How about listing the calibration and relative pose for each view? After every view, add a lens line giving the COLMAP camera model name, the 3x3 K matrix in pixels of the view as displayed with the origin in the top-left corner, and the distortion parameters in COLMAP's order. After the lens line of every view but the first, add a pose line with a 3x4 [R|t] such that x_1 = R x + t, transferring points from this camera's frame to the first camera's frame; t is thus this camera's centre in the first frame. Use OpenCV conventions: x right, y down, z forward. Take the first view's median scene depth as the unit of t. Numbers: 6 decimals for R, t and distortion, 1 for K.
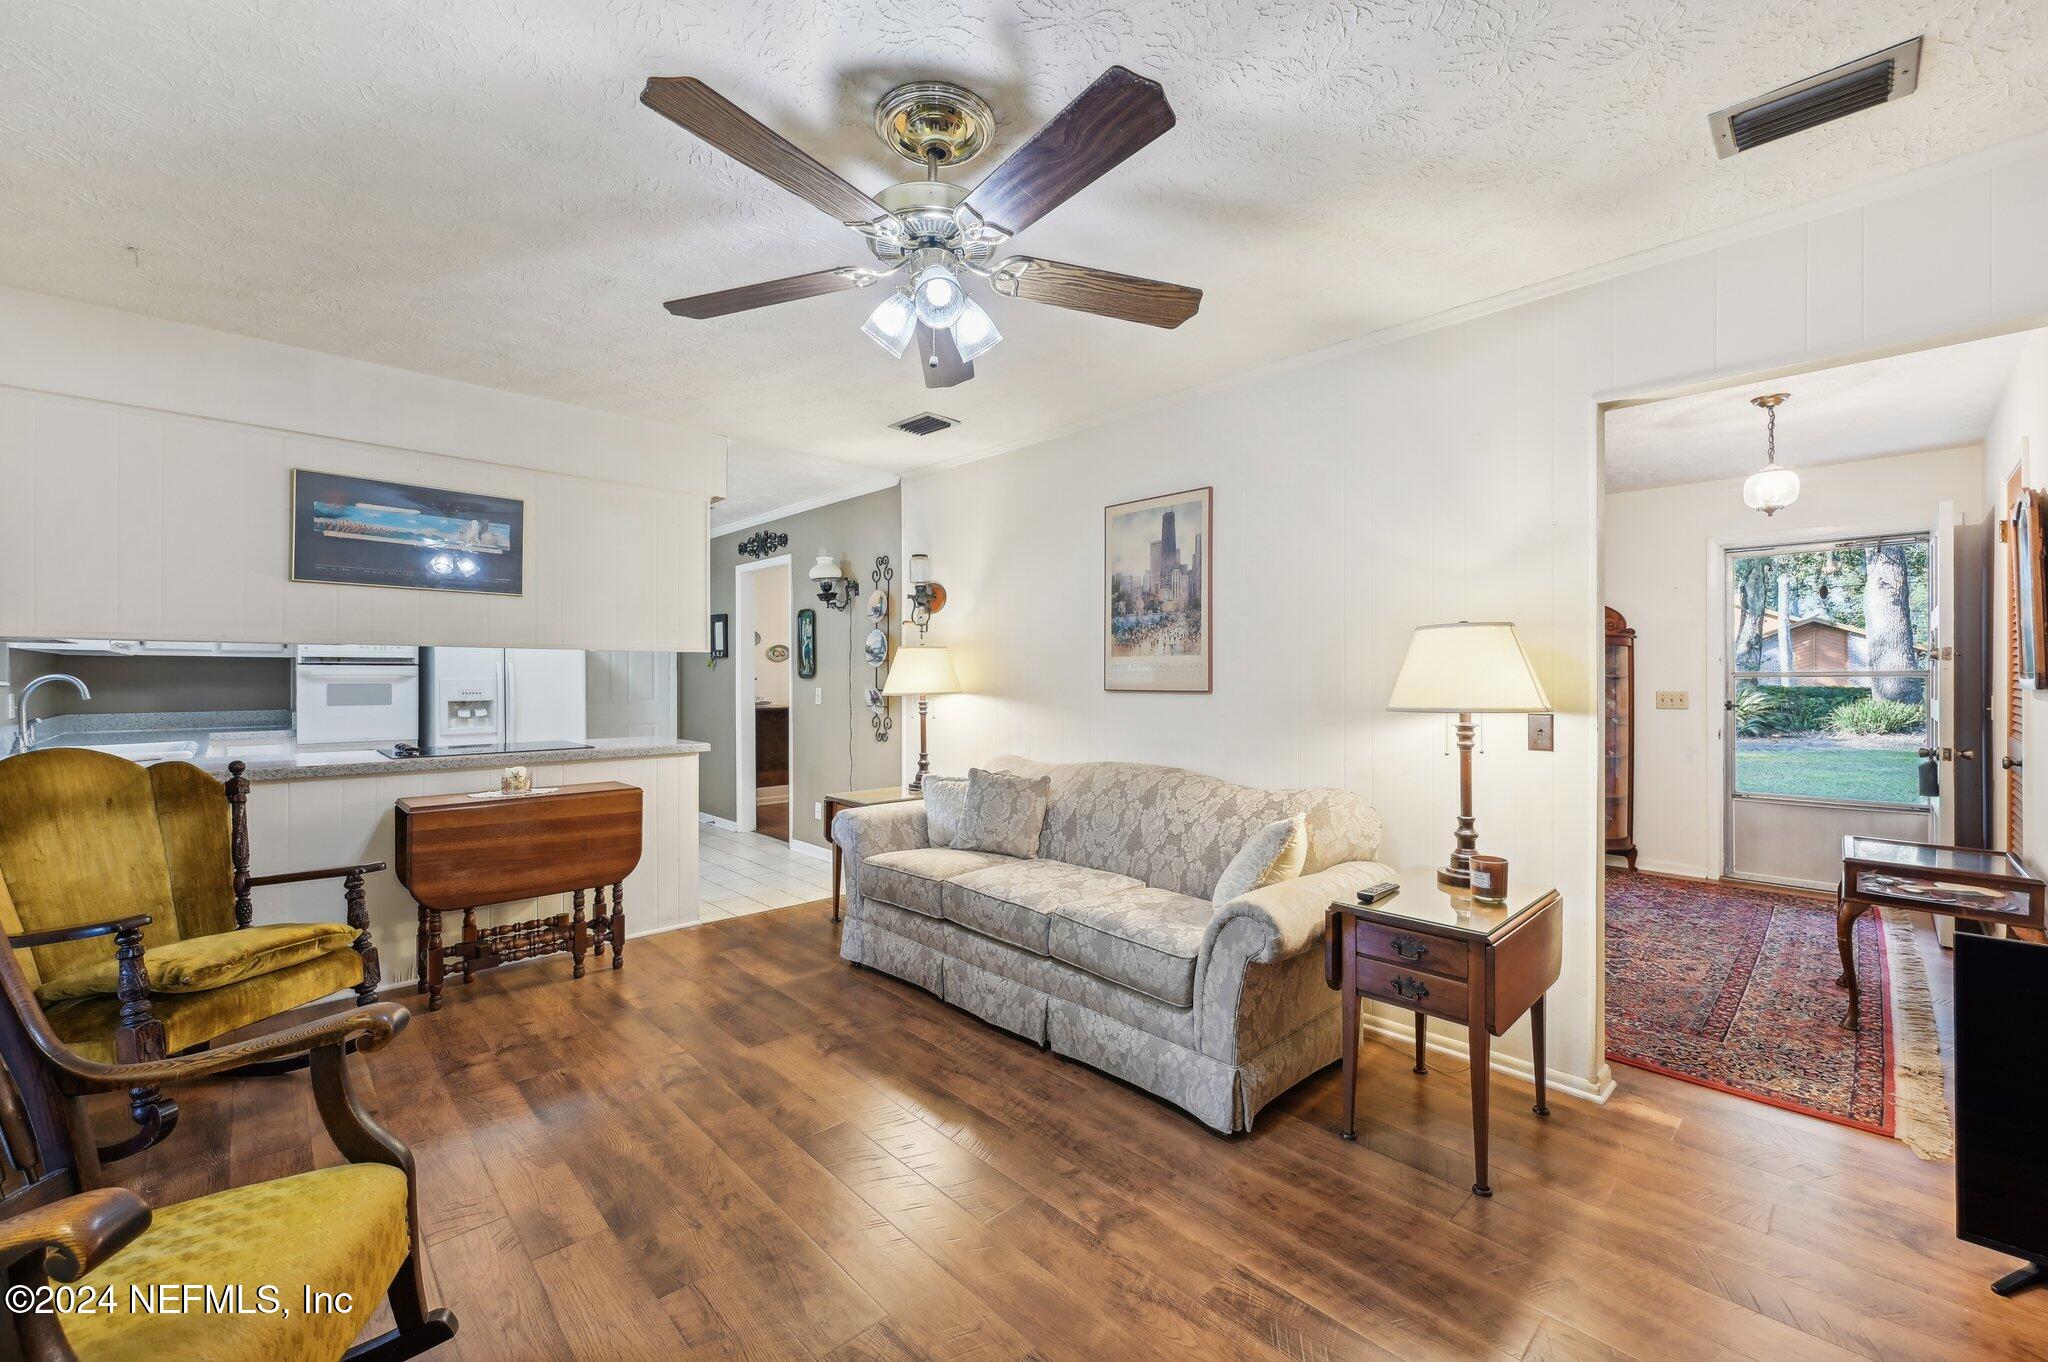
lens RADIAL K [[810.8, 0, 1024.0], [0, 810.8, 681.0], [0, 0, 1]] dist [-0.017768, 0.000024]
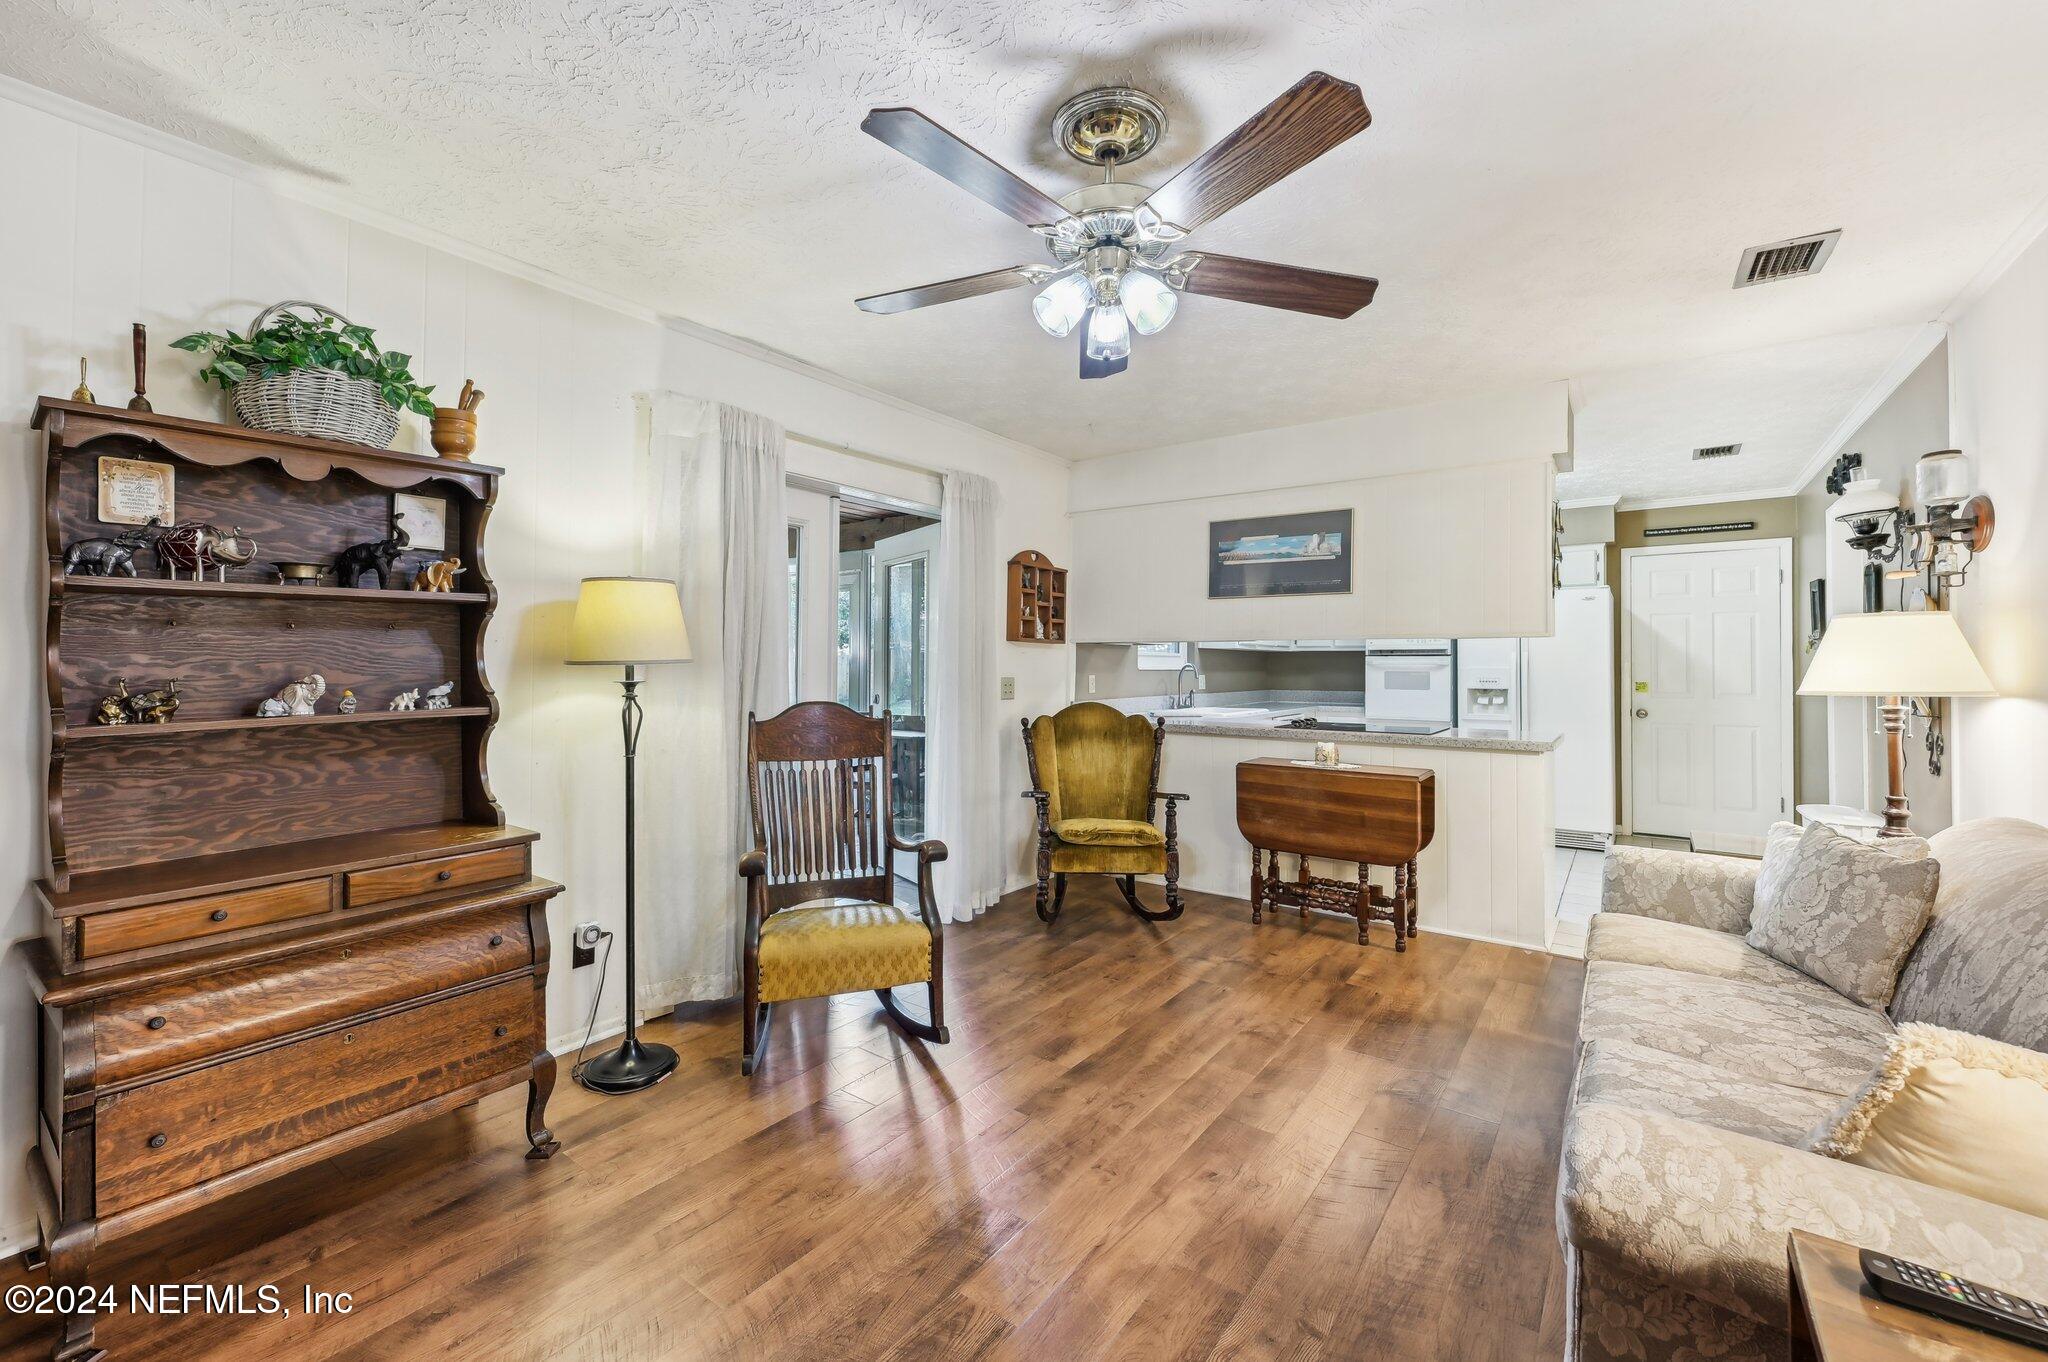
lens RADIAL K [[829.1, 0, 1032.5], [0, 829.1, 662.5], [0, 0, 1]] dist [-0.002737, -0.000208]
pose [[0.168601, -0.003981, -0.985676, 0.483255], [-0.009046, 0.999943, -0.005586, 0.002586], [0.985643, 0.009859, 0.168555, 0.391010]]
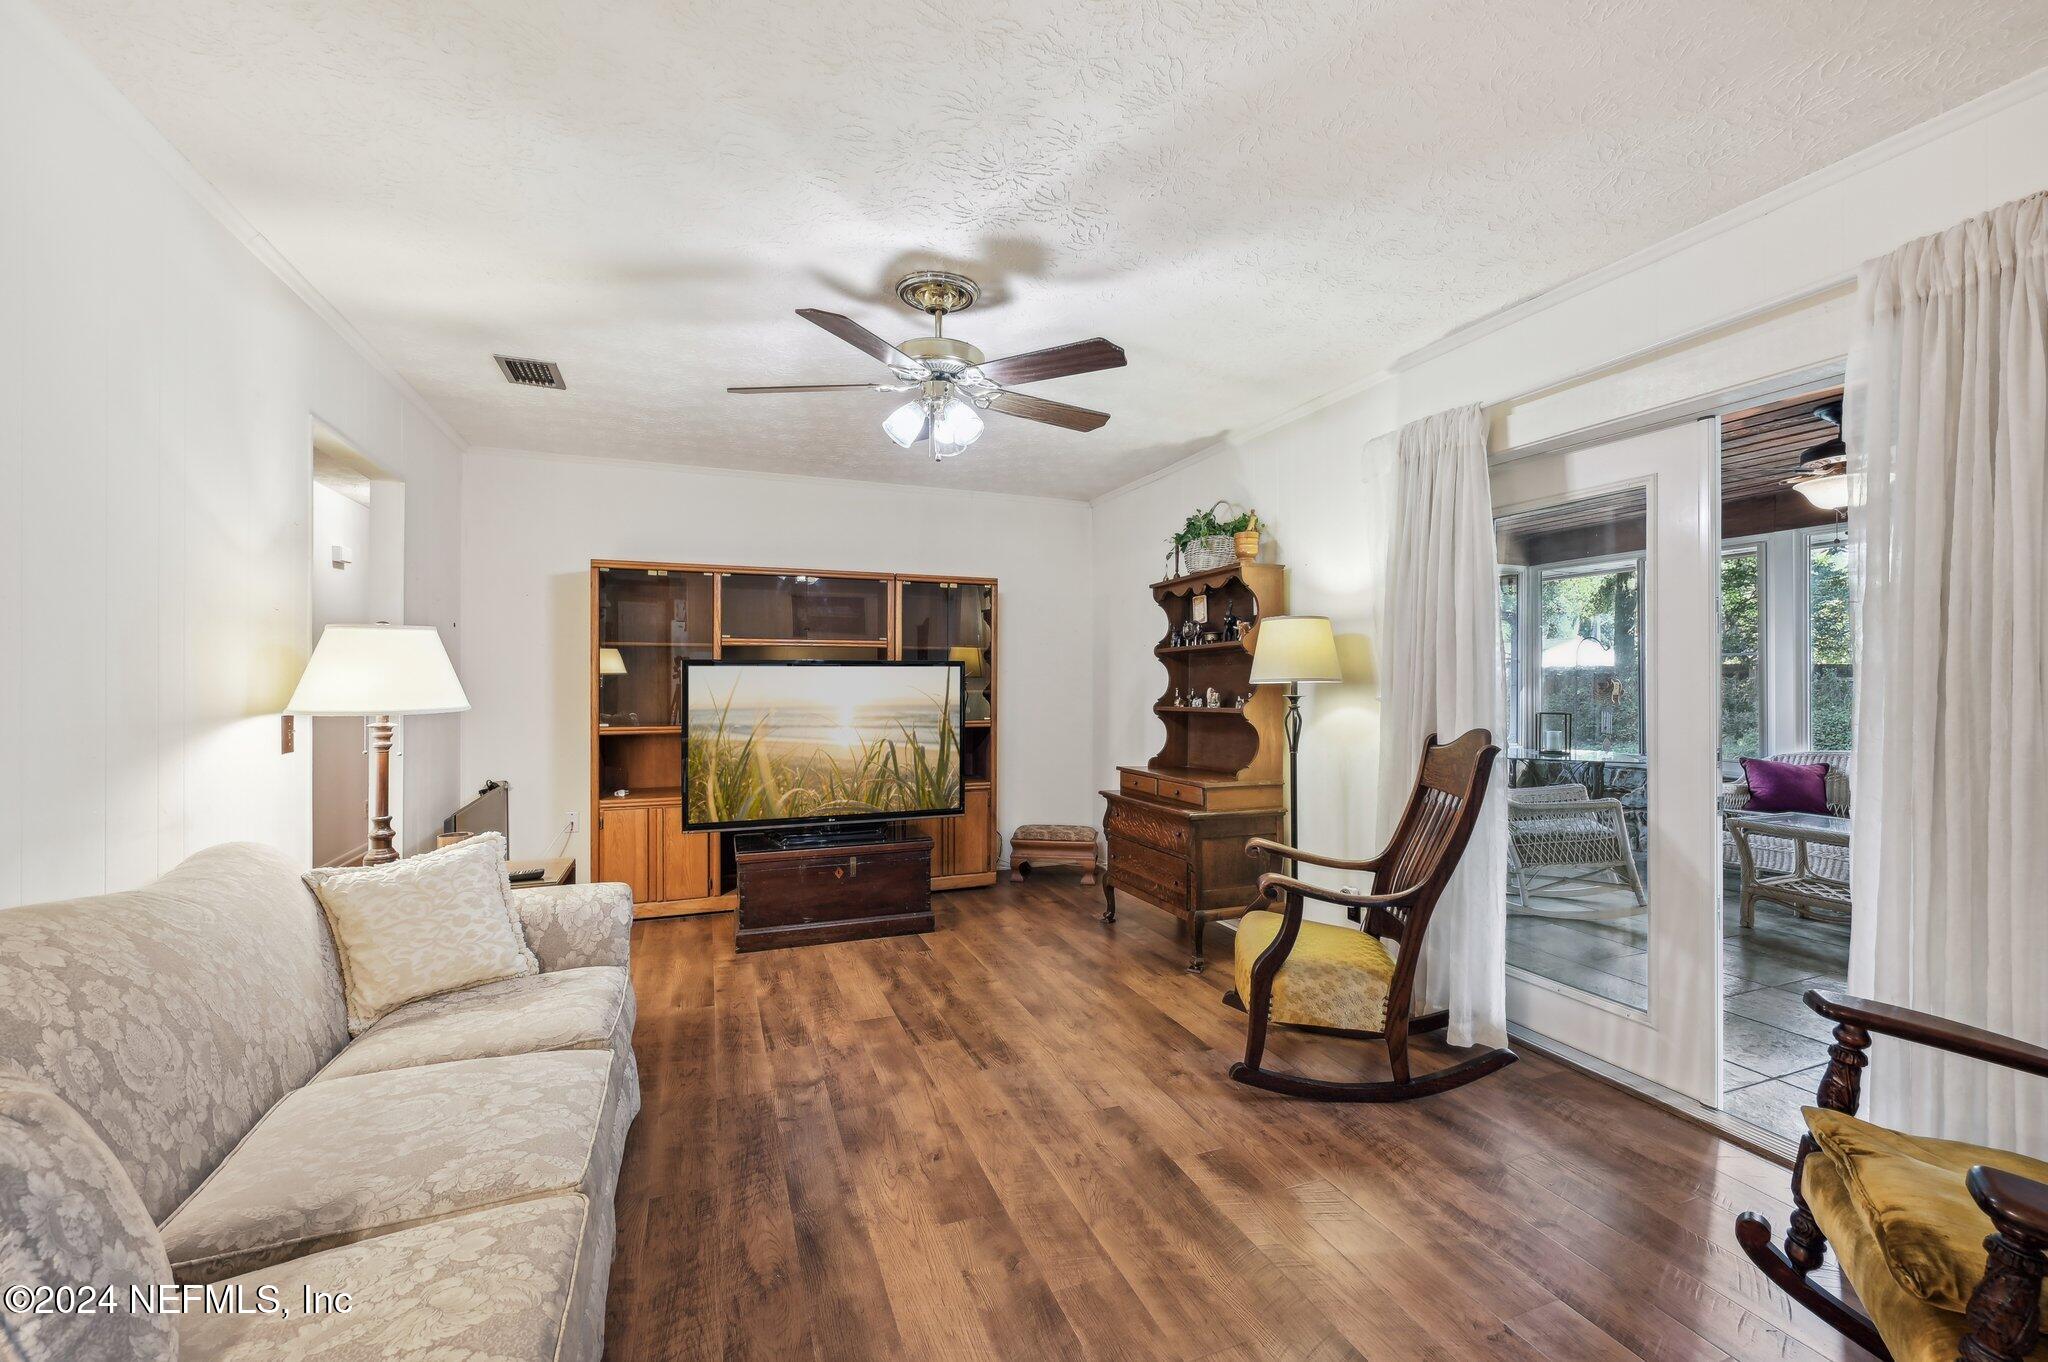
lens RADIAL K [[819.8, 0, 1024.0], [0, 819.8, 681.0], [0, 0, 1]] dist [0.000251, -0.000097]
pose [[-0.922174, -0.003253, 0.386761, -0.436242], [0.000367, 0.999957, 0.009287, -0.008066], [-0.386774, 0.008706, -0.922133, 1.218950]]
